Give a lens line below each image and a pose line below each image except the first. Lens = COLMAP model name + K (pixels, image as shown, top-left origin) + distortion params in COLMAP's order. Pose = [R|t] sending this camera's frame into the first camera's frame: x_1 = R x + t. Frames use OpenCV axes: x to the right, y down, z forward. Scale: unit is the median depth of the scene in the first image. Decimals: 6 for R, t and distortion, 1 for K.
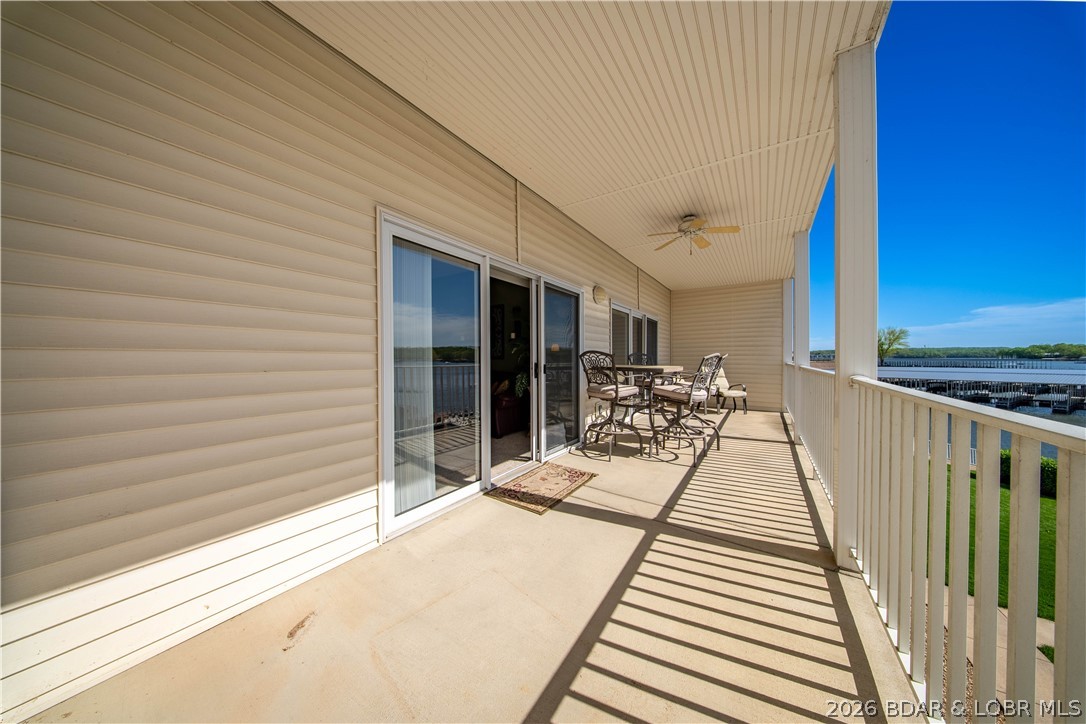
lens RADIAL K [[326.0, 0, 545.2], [0, 326.0, 361.3], [0, 0, 1]] dist [-0.000550, -0.000146]
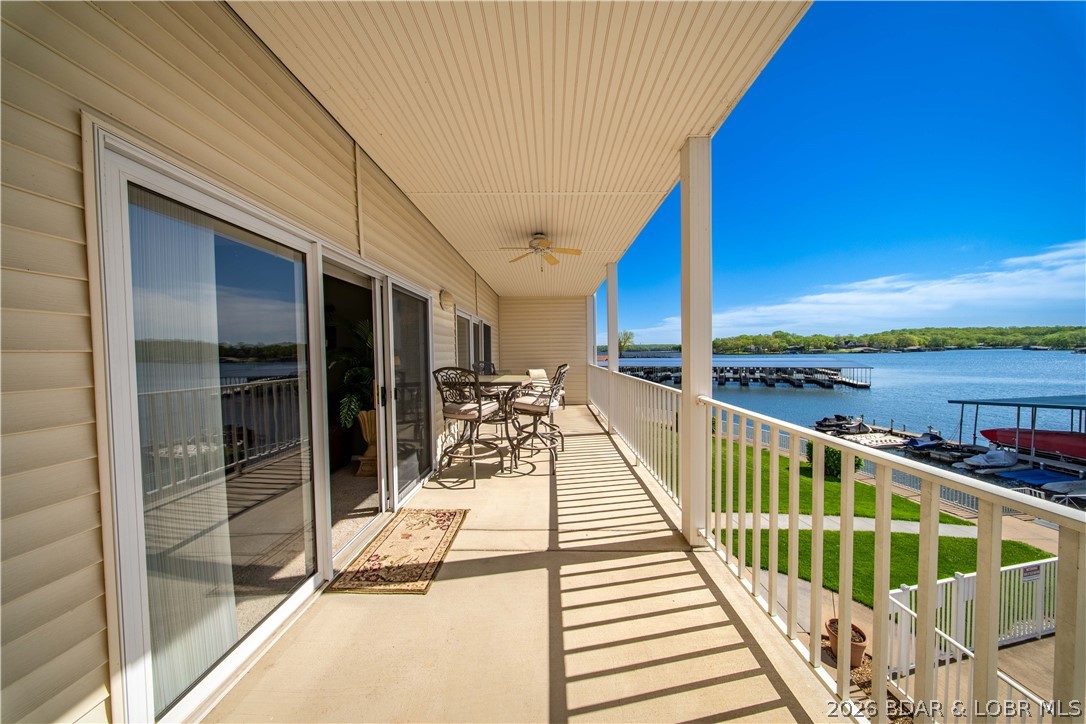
lens RADIAL K [[321.3, 0, 548.7], [0, 321.3, 360.6], [0, 0, 1]] dist [-0.000398, -0.000110]
pose [[0.832350, -0.024640, 0.553702, -0.122869], [0.017391, 0.999680, 0.018344, -0.065137], [-0.553977, -0.005639, 0.832513, 0.141260]]
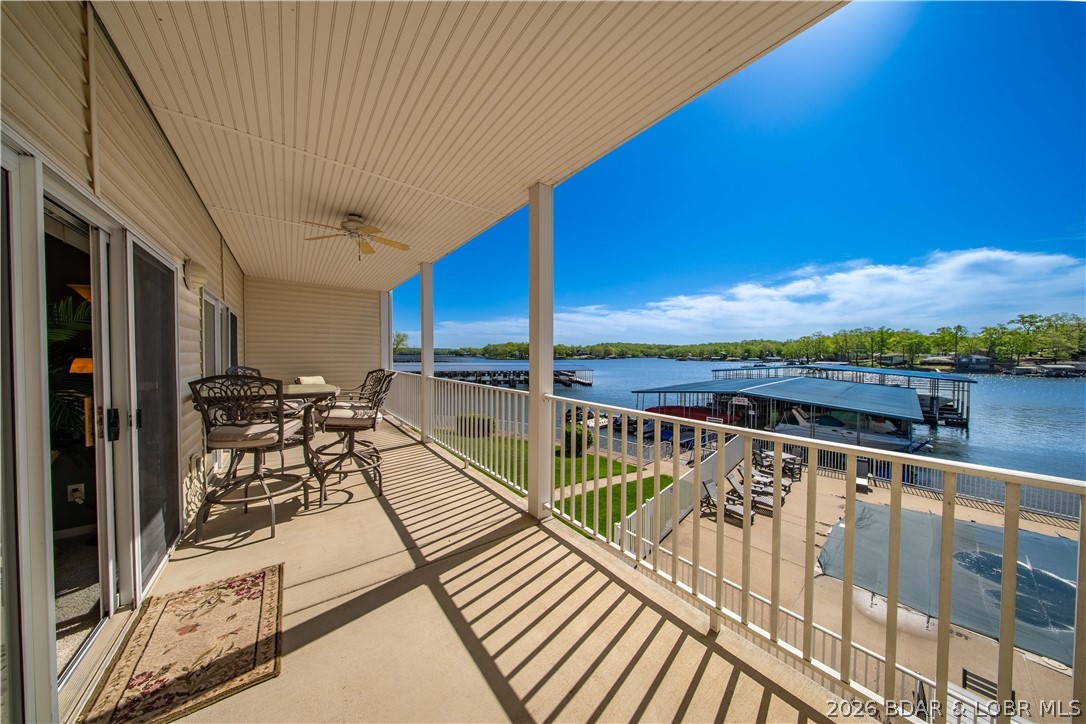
lens RADIAL K [[335.3, 0, 552.9], [0, 335.3, 362.2], [0, 0, 1]] dist [0.000516, -0.002427]
pose [[0.305322, -0.016849, 0.952100, -0.292375], [0.003513, 0.999857, 0.016567, -0.069208], [-0.952243, -0.001714, 0.305337, 0.241484]]
